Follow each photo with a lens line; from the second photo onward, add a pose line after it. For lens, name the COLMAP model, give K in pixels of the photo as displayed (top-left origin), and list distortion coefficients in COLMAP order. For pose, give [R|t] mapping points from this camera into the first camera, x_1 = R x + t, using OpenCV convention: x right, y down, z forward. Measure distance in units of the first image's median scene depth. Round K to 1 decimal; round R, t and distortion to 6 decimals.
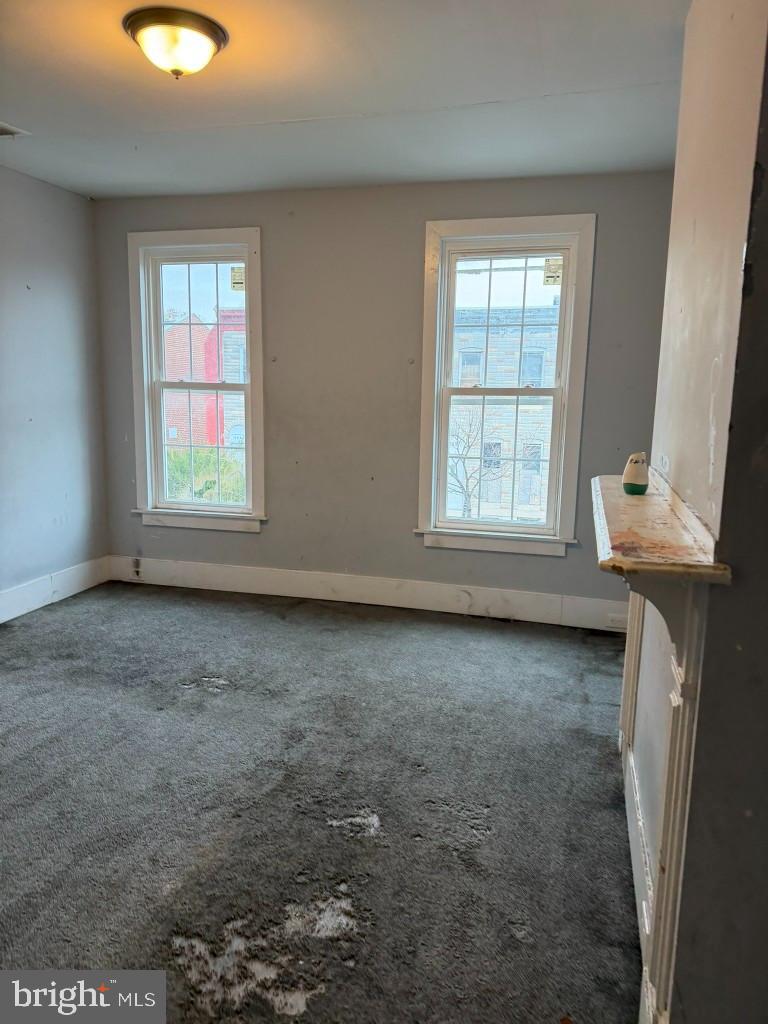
lens RADIAL K [[705.4, 0, 389.6], [0, 705.4, 504.6], [0, 0, 1]] dist [0.070288, -0.087399]
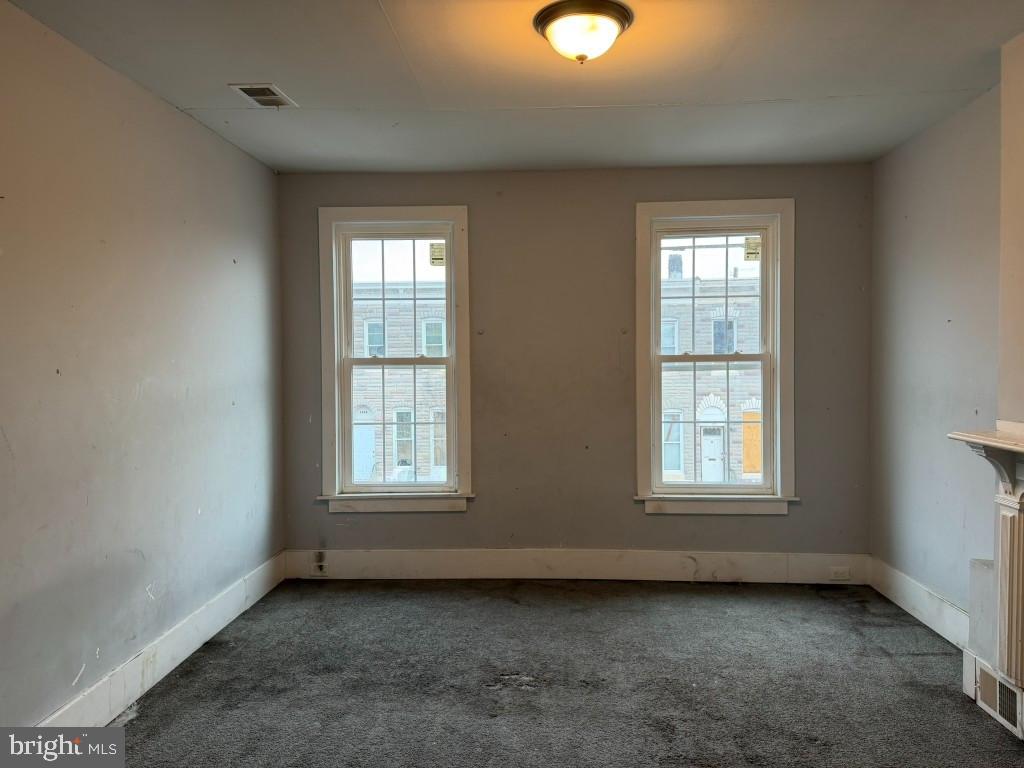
lens RADIAL K [[705.4, 0, 462.2], [0, 705.4, 375.5], [0, 0, 1]] dist [0.070288, -0.087399]
pose [[0.976081, -0.029591, 0.215382, -0.425815], [0.060621, 0.988446, -0.138925, -0.010270], [-0.208782, 0.148659, 0.966597, 0.063765]]
